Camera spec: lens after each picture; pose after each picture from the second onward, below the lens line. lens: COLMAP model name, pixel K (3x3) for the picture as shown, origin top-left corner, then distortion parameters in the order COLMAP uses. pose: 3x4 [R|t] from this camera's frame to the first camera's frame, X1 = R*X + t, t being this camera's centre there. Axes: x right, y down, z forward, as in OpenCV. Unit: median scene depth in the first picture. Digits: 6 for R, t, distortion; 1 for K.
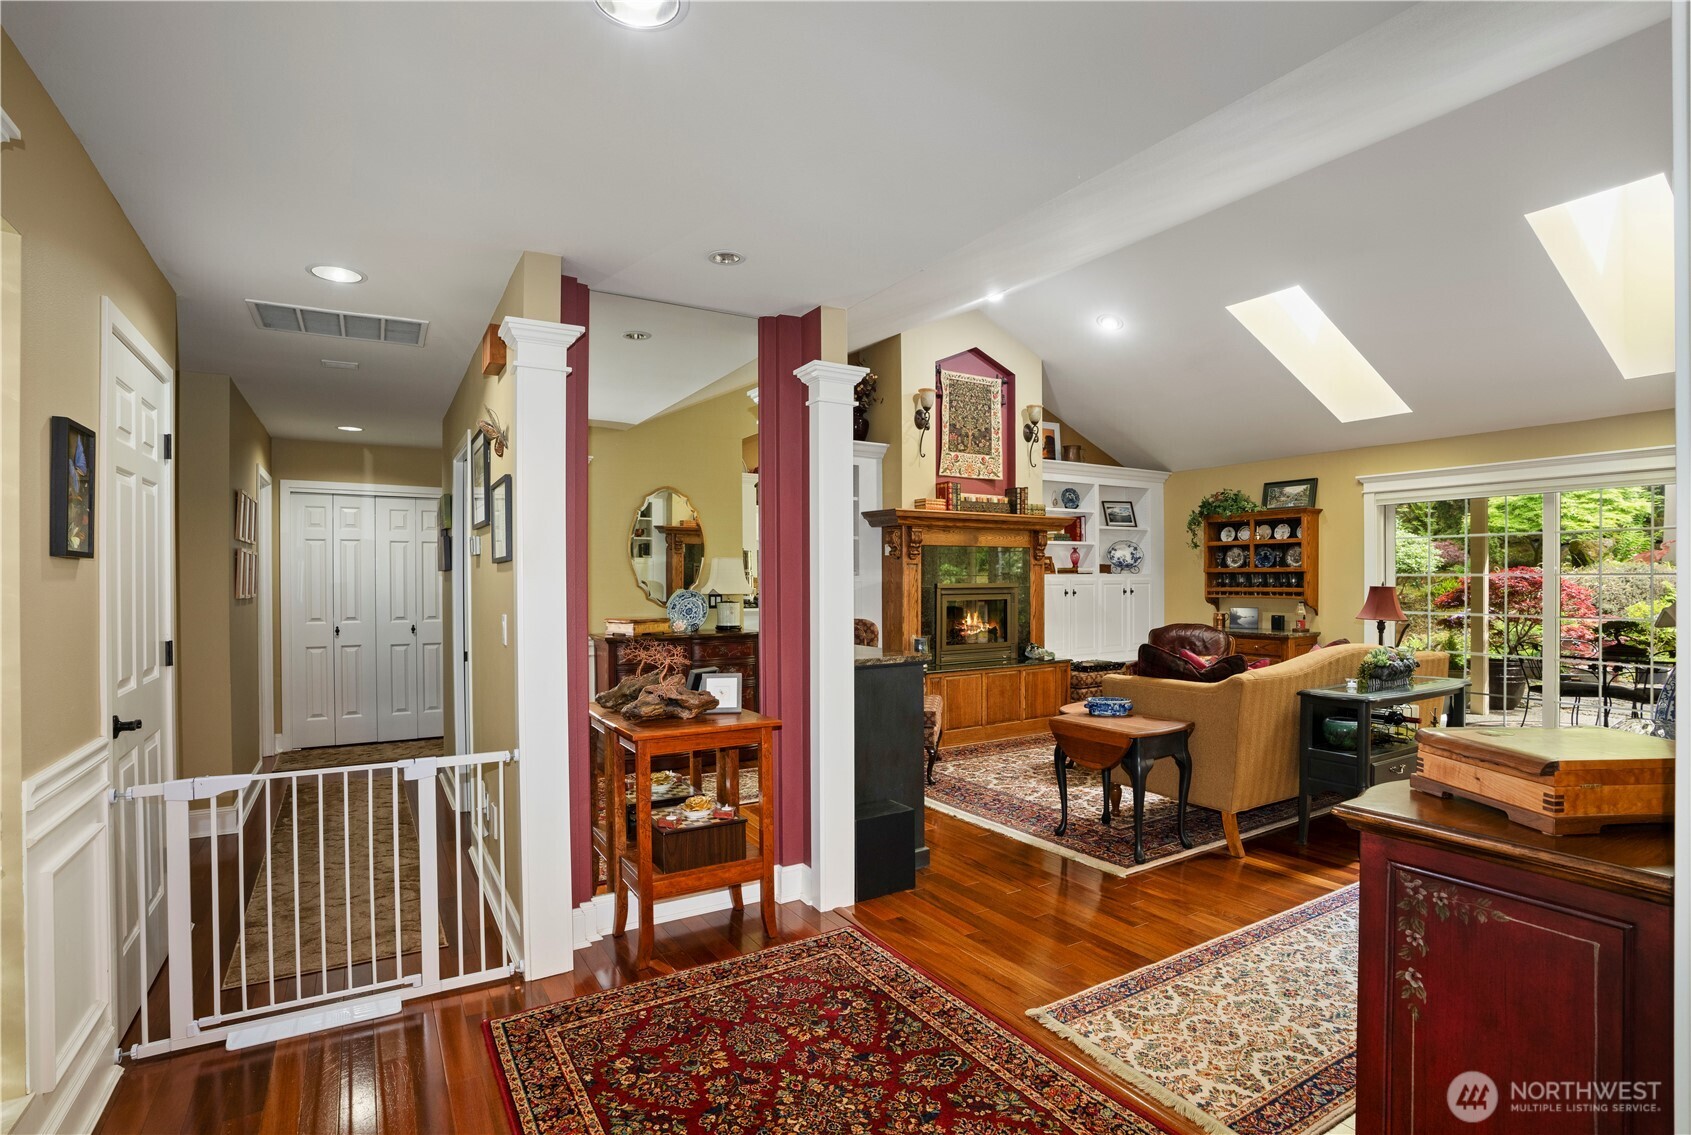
lens RADIAL K [[825.1, 0, 865.5], [0, 825.1, 583.5], [0, 0, 1]] dist [-0.045087, 0.001898]
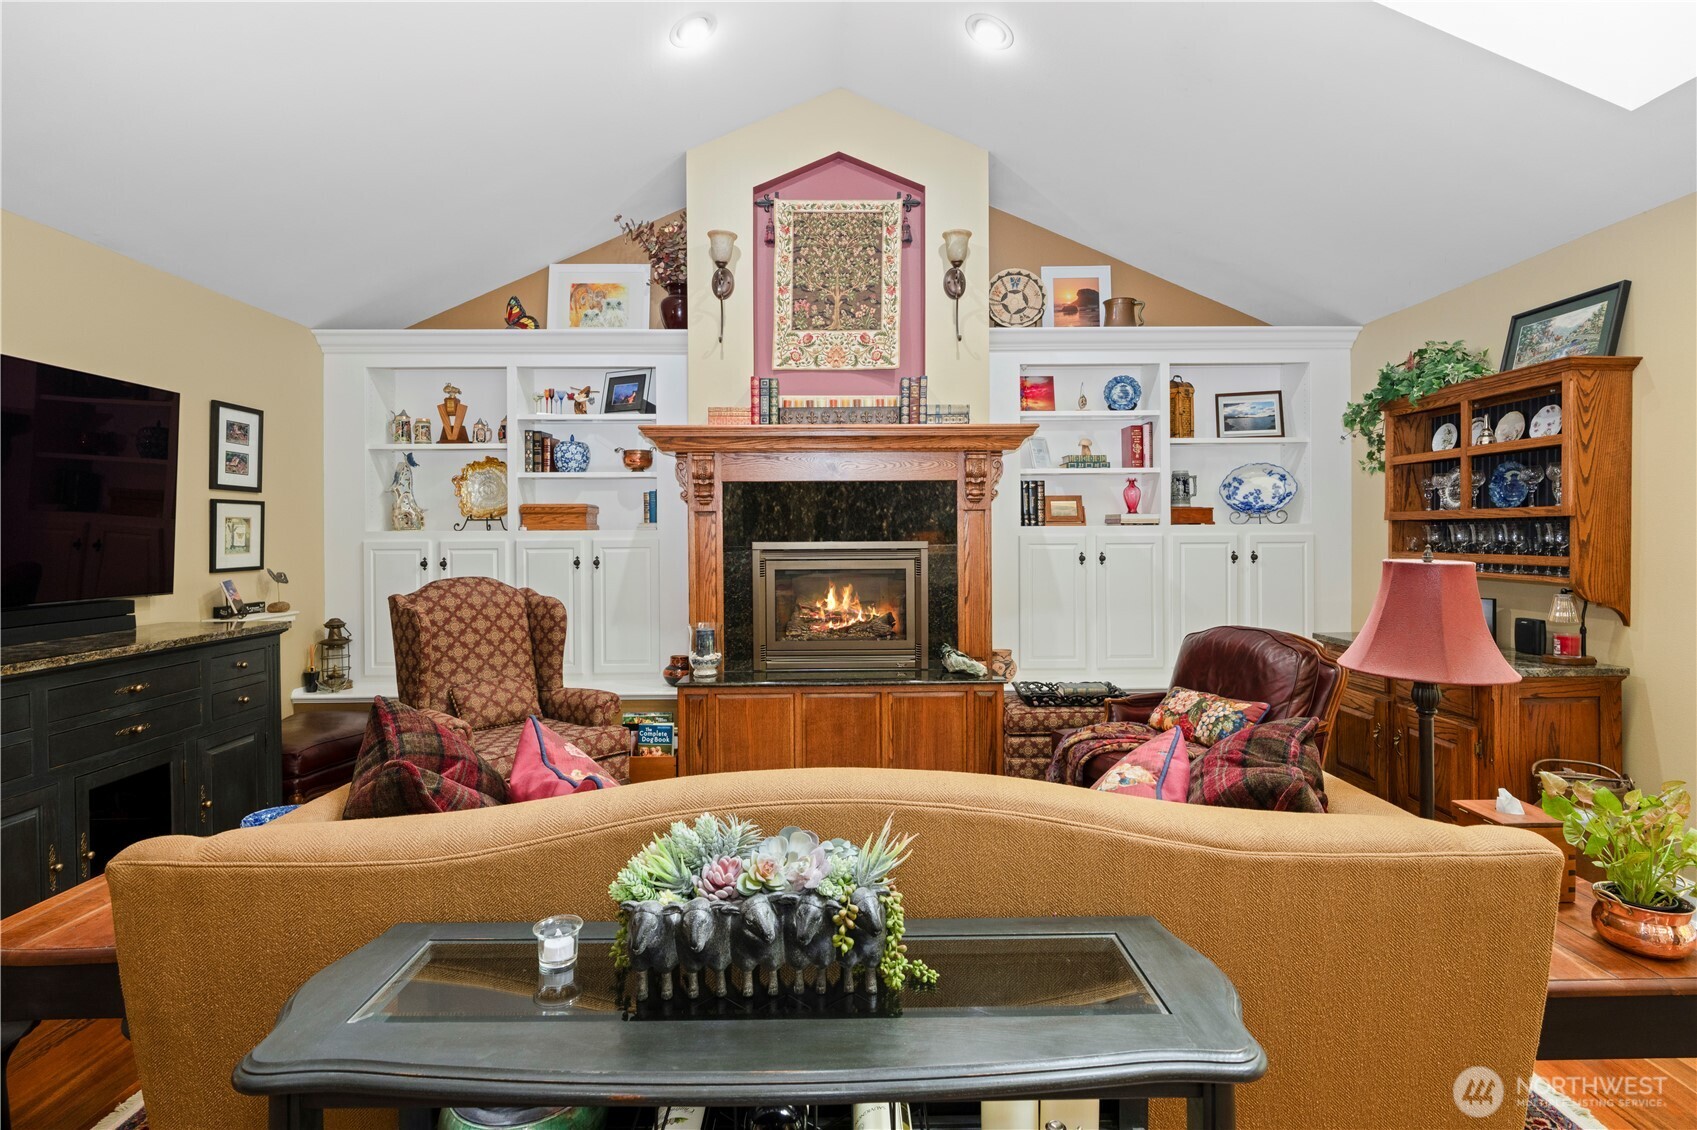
lens RADIAL K [[845.1, 0, 848.7], [0, 845.1, 543.9], [0, 0, 1]] dist [-0.008886, -0.000108]
pose [[0.850332, 0.005938, -0.526214, 0.461247], [-0.000594, 0.999947, 0.010324, -0.005049], [0.526247, -0.008466, 0.850290, 0.463648]]
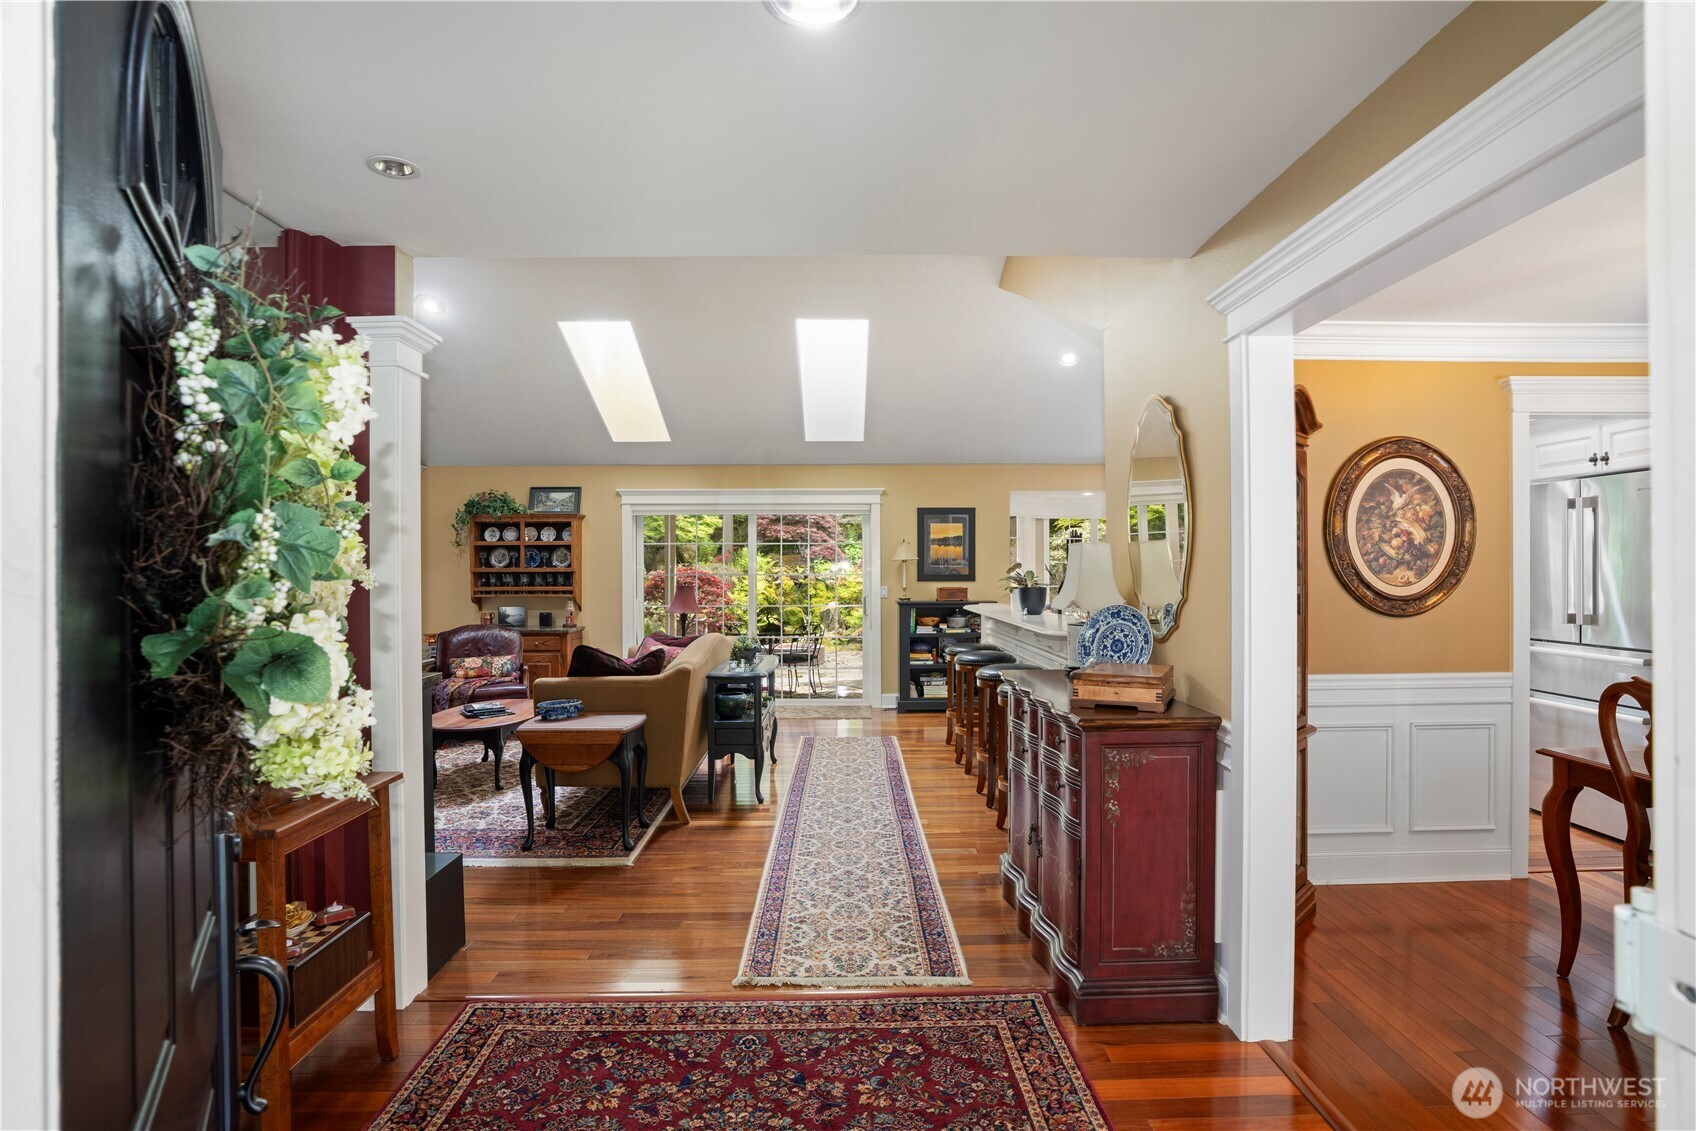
lens RADIAL K [[844.6, 0, 850.4], [0, 844.6, 564.4], [0, 0, 1]] dist [-0.008886, -0.000108]
pose [[0.524148, 0.006848, 0.851599, -0.235971], [0.008114, 0.999882, -0.013034, -0.006764], [-0.851588, 0.013742, 0.524031, 0.091244]]
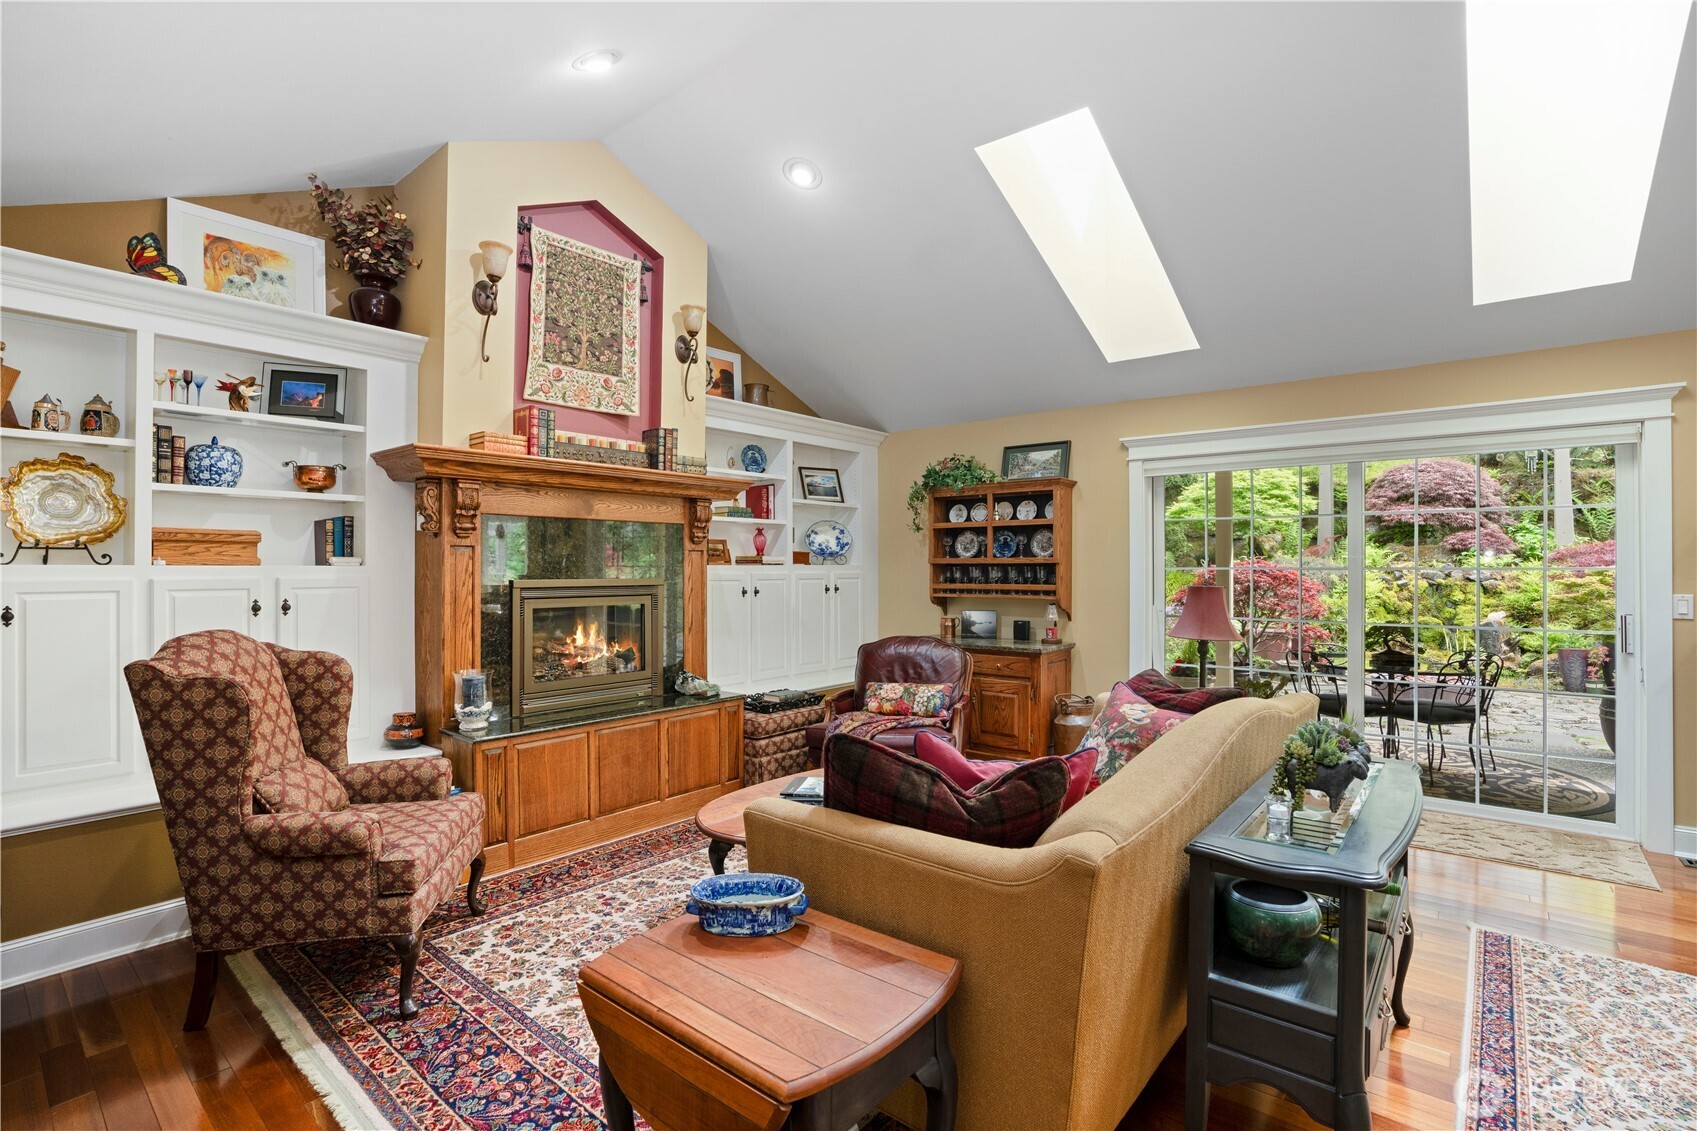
lens RADIAL K [[791.7, 0, 846.5], [0, 791.7, 566.0], [0, 0, 1]] dist [-0.055643, 0.013636]
pose [[0.951570, 0.005042, 0.307390, 0.133131], [-0.002164, 0.999951, -0.009702, -0.004650], [-0.307424, 0.008567, 0.951534, 0.374068]]
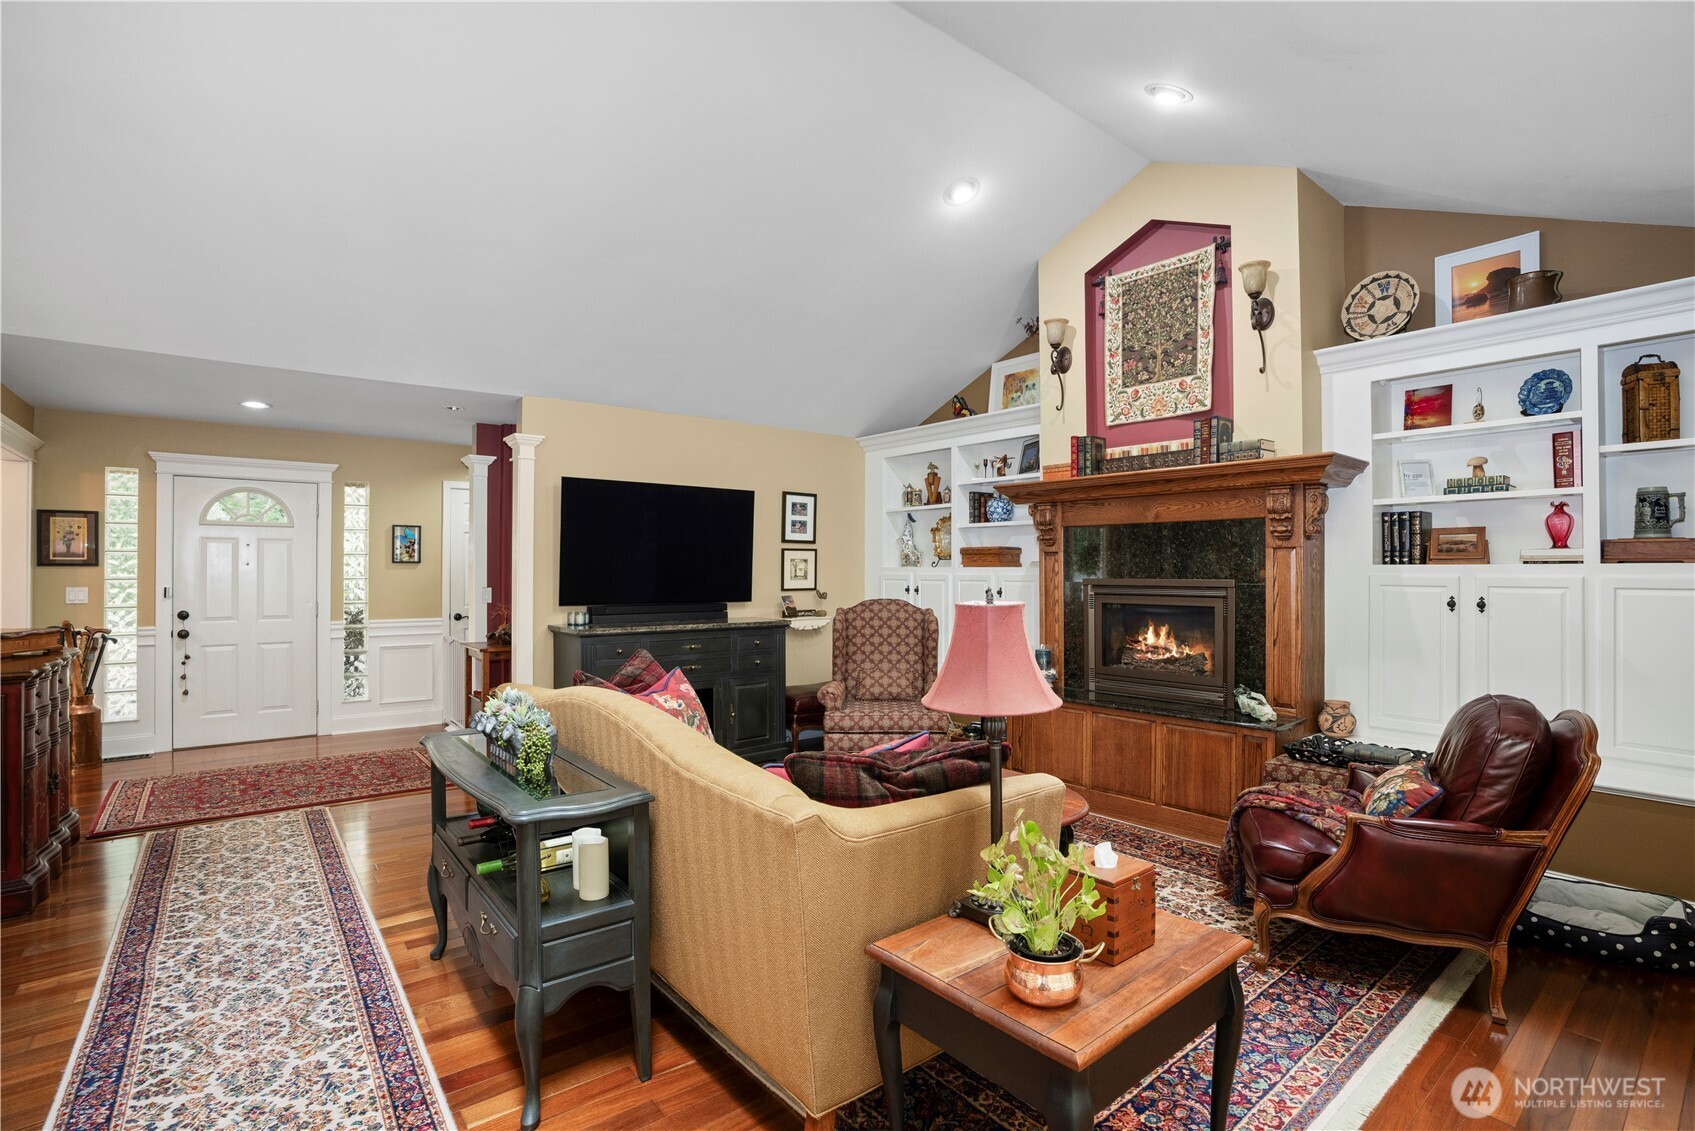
lens RADIAL K [[790.8, 0, 856.0], [0, 790.8, 568.2], [0, 0, 1]] dist [-0.055643, 0.013636]
pose [[0.119629, 0.005590, -0.992803, 0.711202], [-0.004945, 0.999975, 0.005034, -0.010643], [0.992806, 0.004307, 0.119653, 0.678387]]
